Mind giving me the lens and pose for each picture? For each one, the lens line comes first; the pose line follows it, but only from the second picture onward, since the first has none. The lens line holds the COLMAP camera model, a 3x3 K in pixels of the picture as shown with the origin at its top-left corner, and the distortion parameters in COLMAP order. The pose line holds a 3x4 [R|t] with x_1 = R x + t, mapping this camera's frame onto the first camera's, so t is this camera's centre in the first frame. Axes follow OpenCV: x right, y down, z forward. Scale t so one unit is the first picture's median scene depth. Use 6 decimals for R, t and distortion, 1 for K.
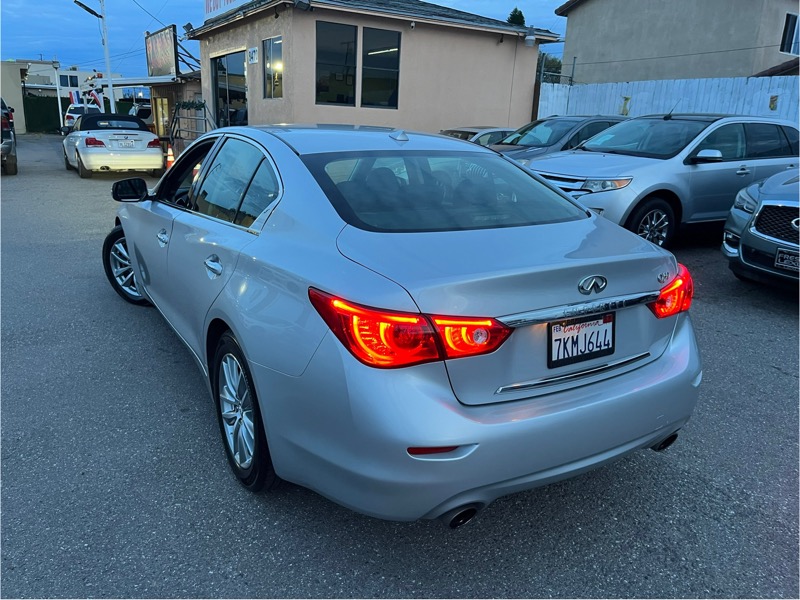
lens RADIAL K [[606.1, 0, 396.7], [0, 606.1, 304.4], [0, 0, 1]] dist [0.077699, -0.109710]
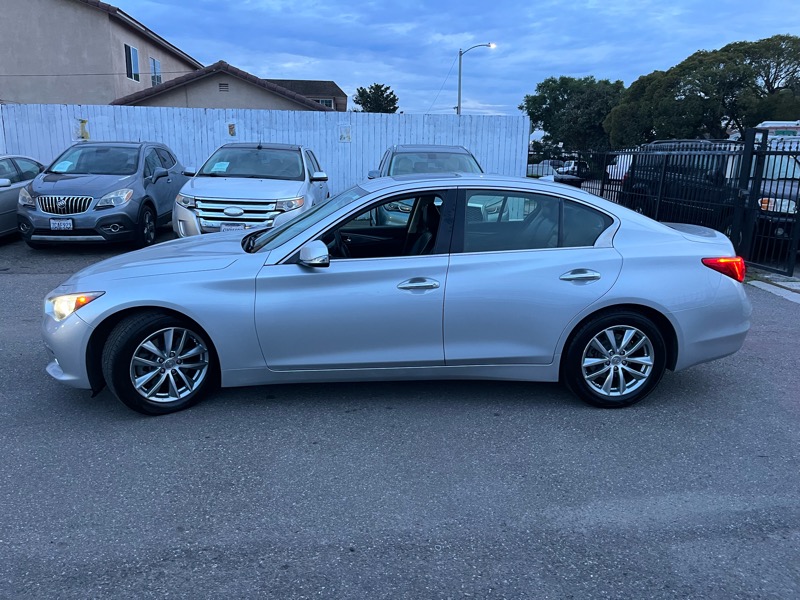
lens RADIAL K [[606.1, 0, 390.2], [0, 606.1, 298.6], [0, 0, 1]] dist [0.077699, -0.109710]
pose [[0.447443, -0.232545, 0.863549, -1.160401], [0.253612, 0.958955, 0.126829, -0.205730], [-0.857599, 0.162258, 0.488054, 0.458942]]
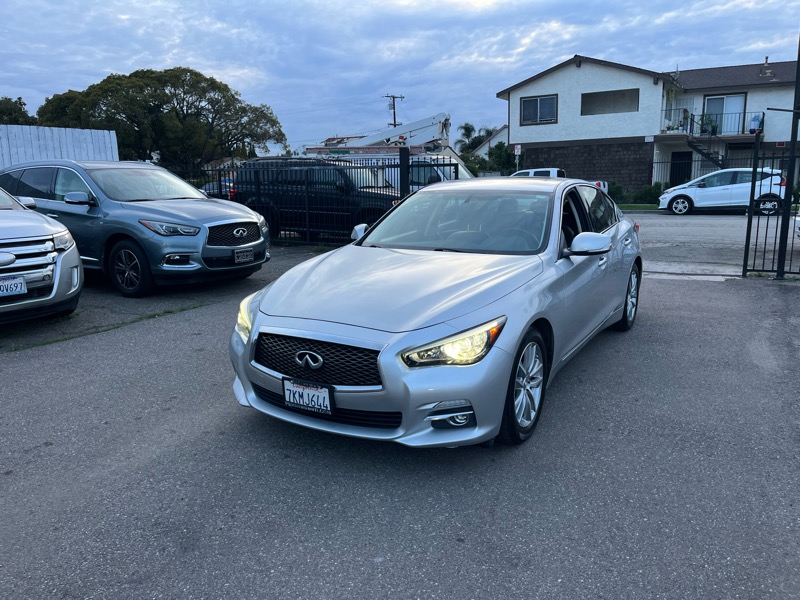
lens RADIAL K [[606.1, 0, 402.7], [0, 606.1, 296.3], [0, 0, 1]] dist [0.077699, -0.109710]
pose [[-0.477182, -0.196119, 0.856641, -1.162752], [0.247754, 0.905219, 0.345249, -0.533608], [-0.843158, 0.376983, -0.383365, 1.664037]]
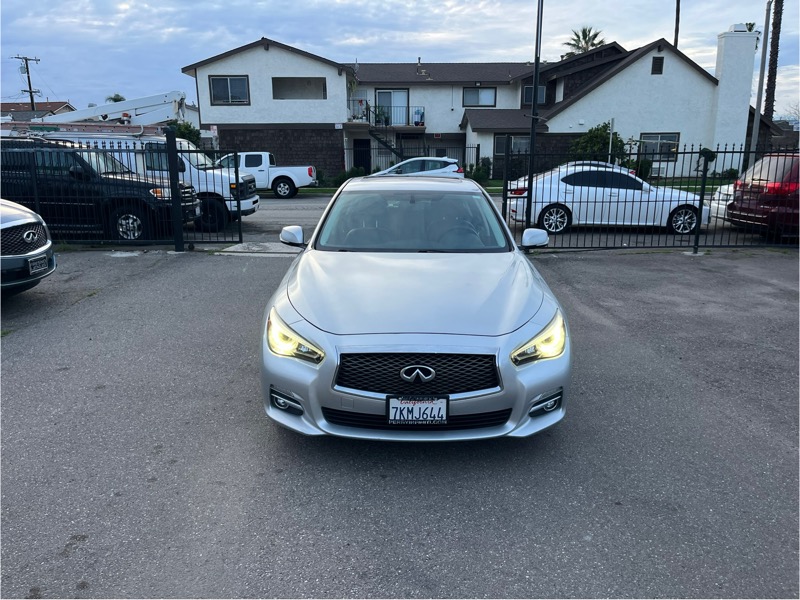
lens RADIAL K [[606.1, 0, 397.8], [0, 606.1, 302.4], [0, 0, 1]] dist [0.077699, -0.109710]
pose [[-0.855429, -0.158287, 0.493140, -0.797311], [0.114803, 0.870517, 0.478561, -0.672482], [-0.505036, 0.465989, -0.726493, 2.029338]]
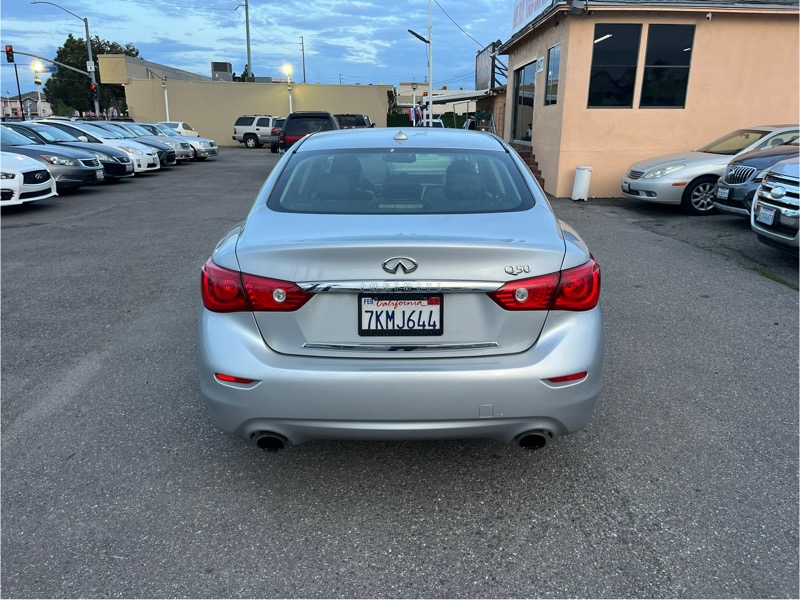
lens RADIAL K [[606.1, 0, 402.1], [0, 606.1, 299.5], [0, 0, 1]] dist [0.077699, -0.109710]
pose [[0.857120, 0.108418, -0.503578, 0.437707], [-0.118263, 0.992904, 0.012476, 0.007492], [0.501357, 0.048861, 0.863860, 0.030222]]
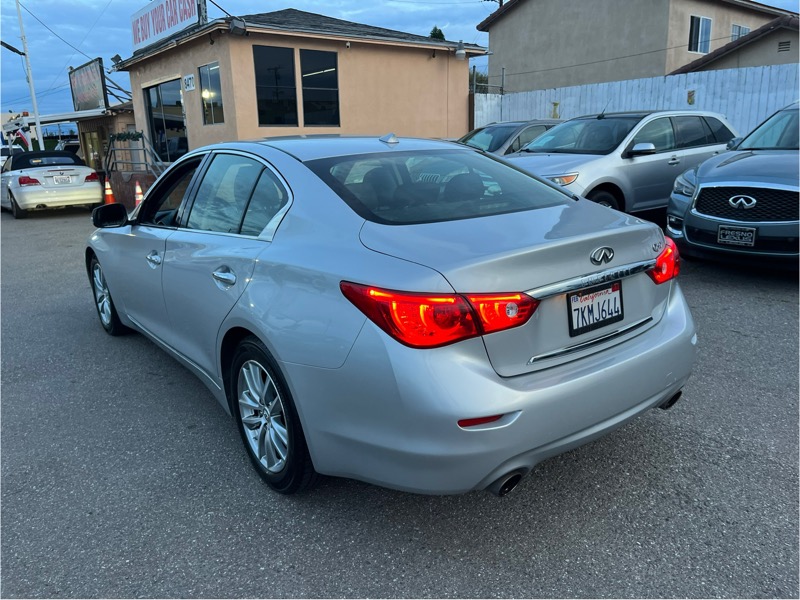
lens RADIAL K [[606.1, 0, 400.4], [0, 606.1, 296.0], [0, 0, 1]] dist [0.077699, -0.109710]
pose [[0.991246, -0.090389, 0.096236, -0.072003], [0.094264, 0.994878, -0.036499, 0.022189], [-0.092444, 0.045251, 0.994689, -0.020836]]
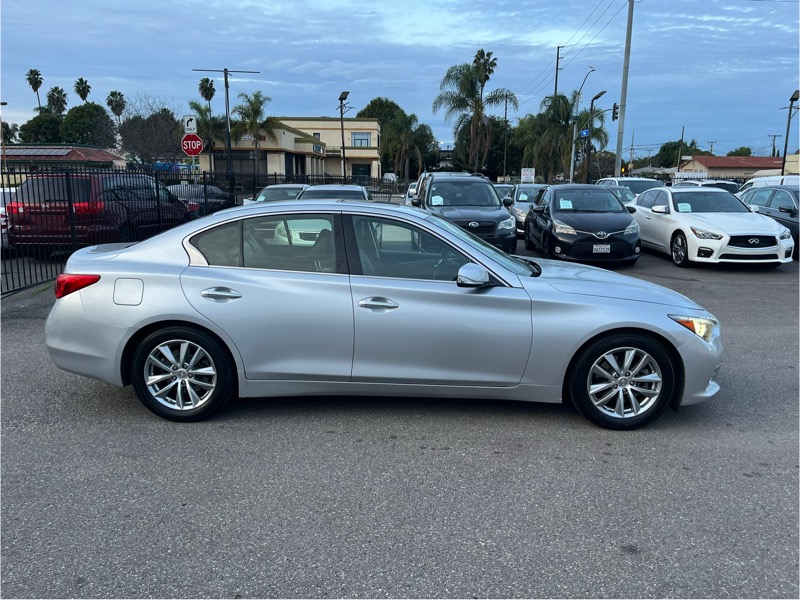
lens RADIAL K [[606.1, 0, 406.4], [0, 606.1, 300.7], [0, 0, 1]] dist [0.077699, -0.109710]
pose [[-0.533468, 0.122119, -0.836958, 0.851412], [-0.266340, 0.914930, 0.303258, -0.465177], [0.802792, 0.384694, -0.455561, 1.572687]]
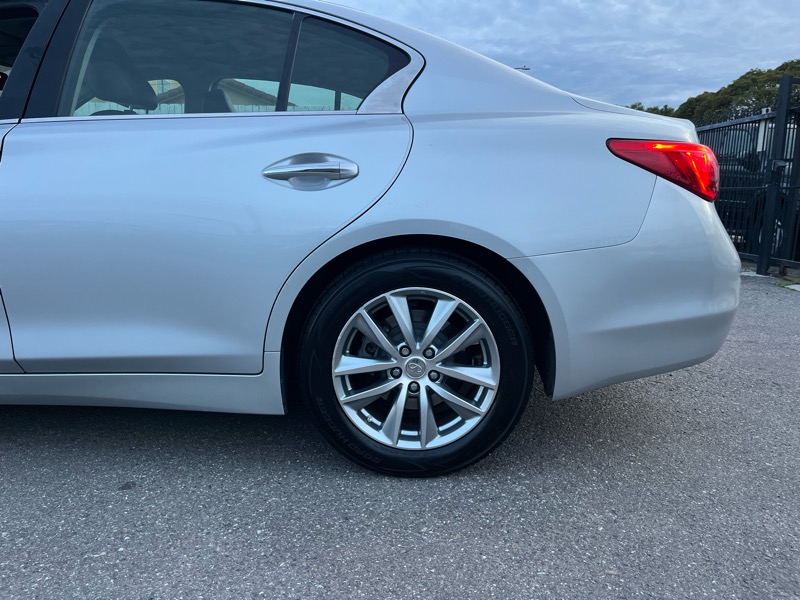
lens RADIAL K [[606.1, 0, 399.6], [0, 606.1, 304.3], [0, 0, 1]] dist [0.077699, -0.109710]
pose [[0.509081, -0.182688, 0.841107, -0.529859], [0.246333, 0.967264, 0.060996, 0.035361], [-0.824716, 0.176141, 0.537418, 0.408005]]
